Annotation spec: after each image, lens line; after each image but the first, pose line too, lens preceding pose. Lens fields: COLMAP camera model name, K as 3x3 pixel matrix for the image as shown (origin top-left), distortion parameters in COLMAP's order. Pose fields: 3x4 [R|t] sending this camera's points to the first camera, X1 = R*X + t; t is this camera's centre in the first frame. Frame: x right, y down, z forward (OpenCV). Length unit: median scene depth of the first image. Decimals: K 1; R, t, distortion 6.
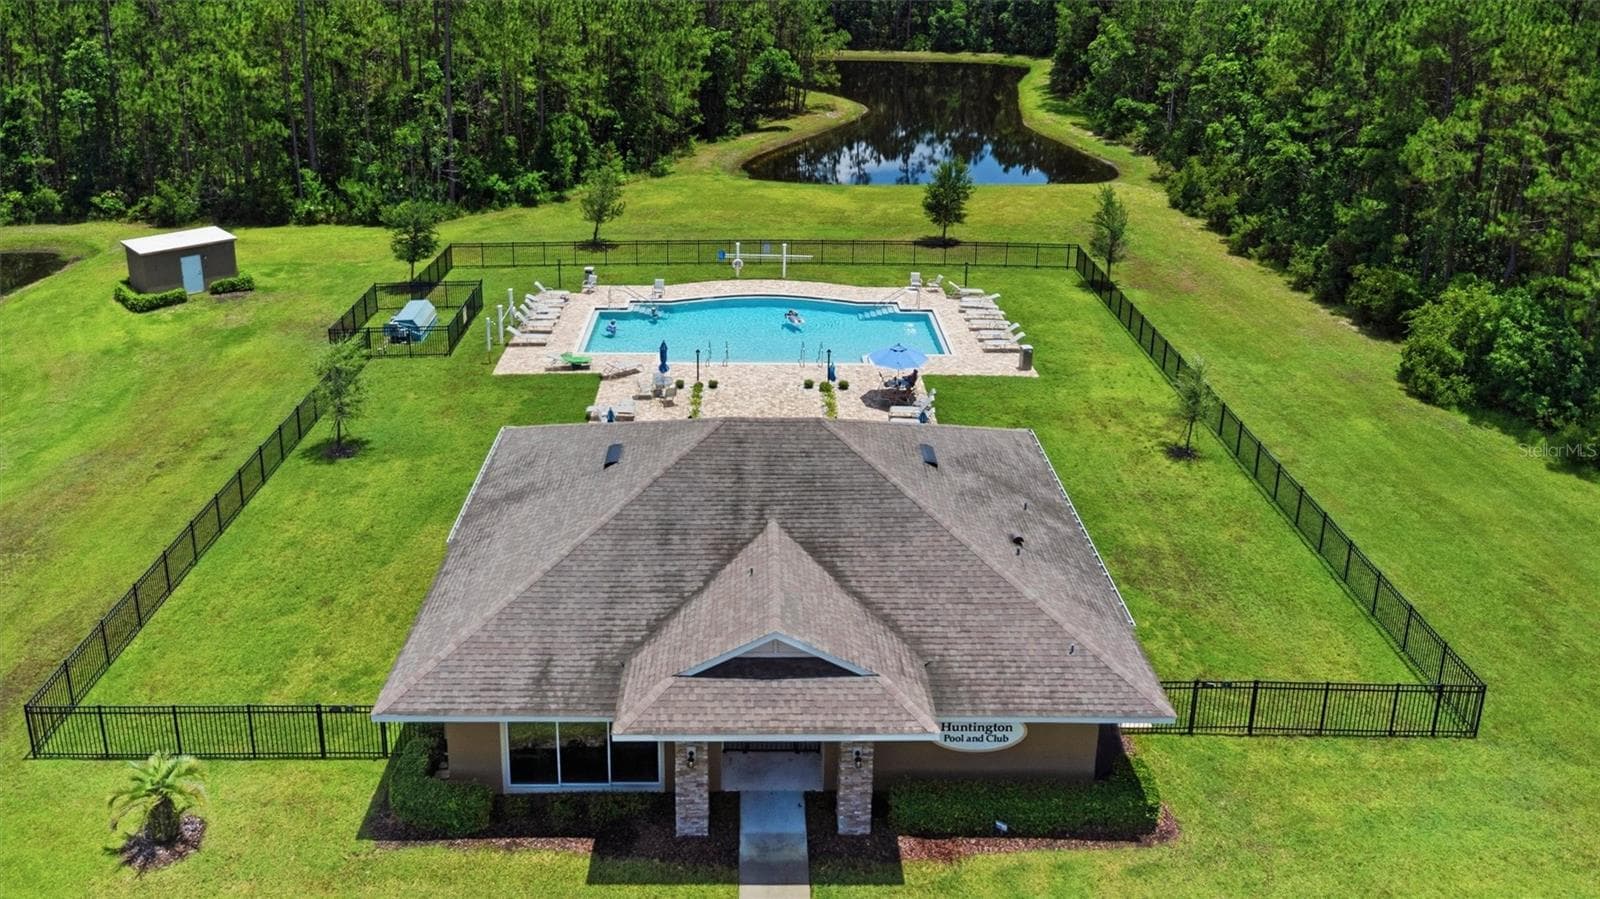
lens RADIAL K [[1200.0, 0, 791.5], [0, 1200.0, 318.4], [0, 0, 1]] dist [0.011107, -0.002266]
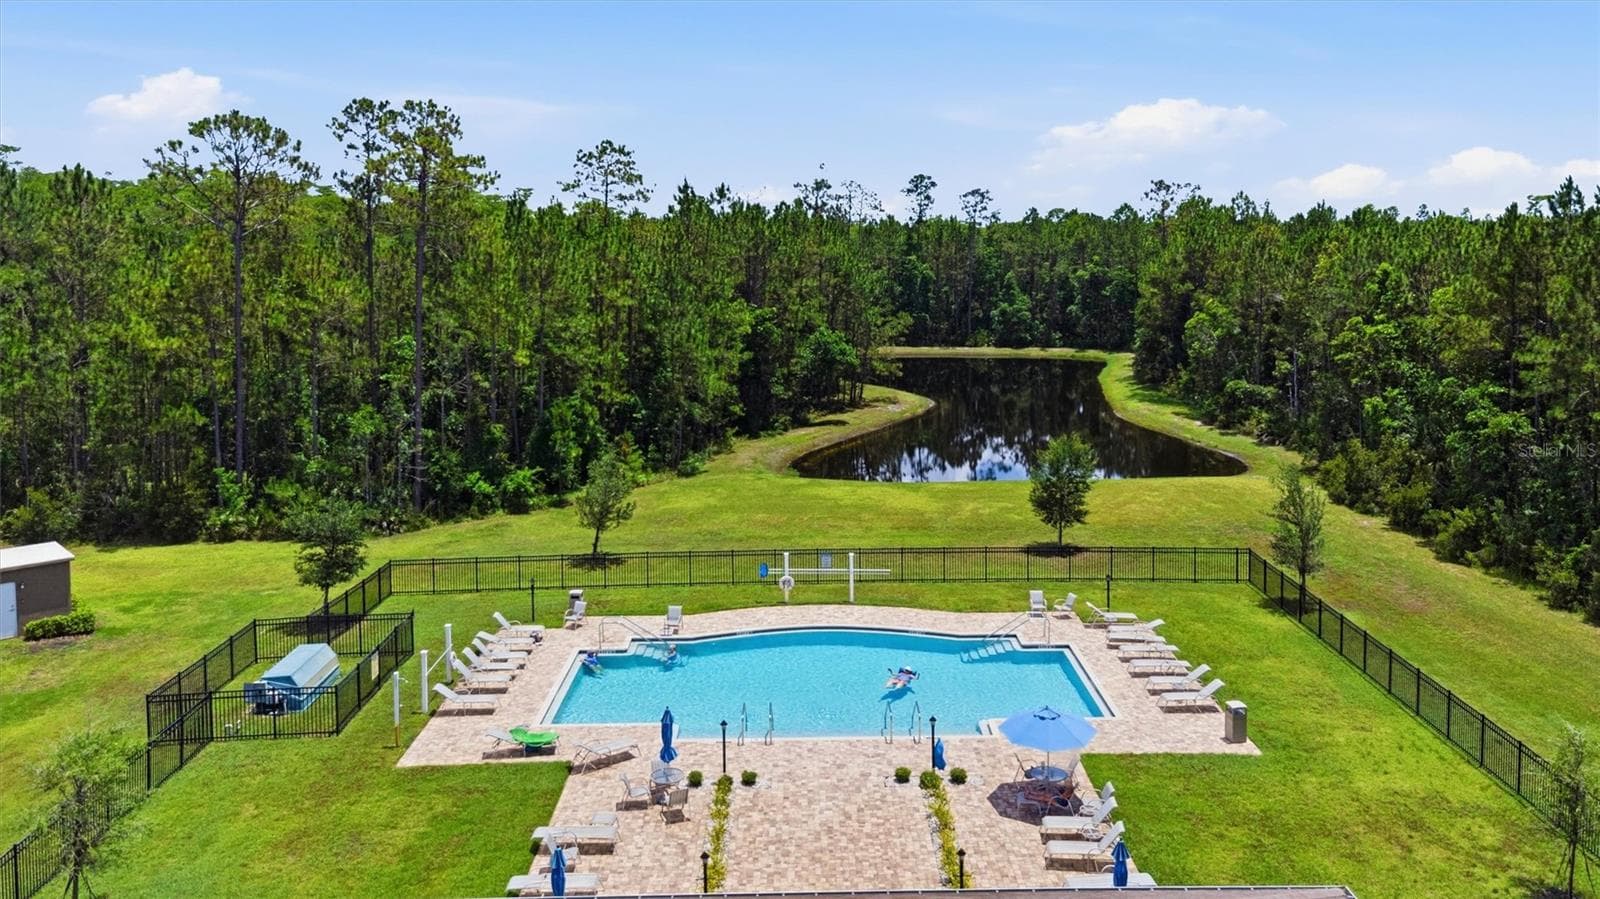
lens RADIAL K [[1200.0, 0, 791.5], [0, 1200.0, 318.4], [0, 0, 1]] dist [0.011107, -0.002266]
pose [[0.998964, -0.025917, -0.037409, -0.010469], [0.015075, 0.964042, -0.265321, -0.006850], [0.042940, 0.264482, 0.963434, 0.257345]]
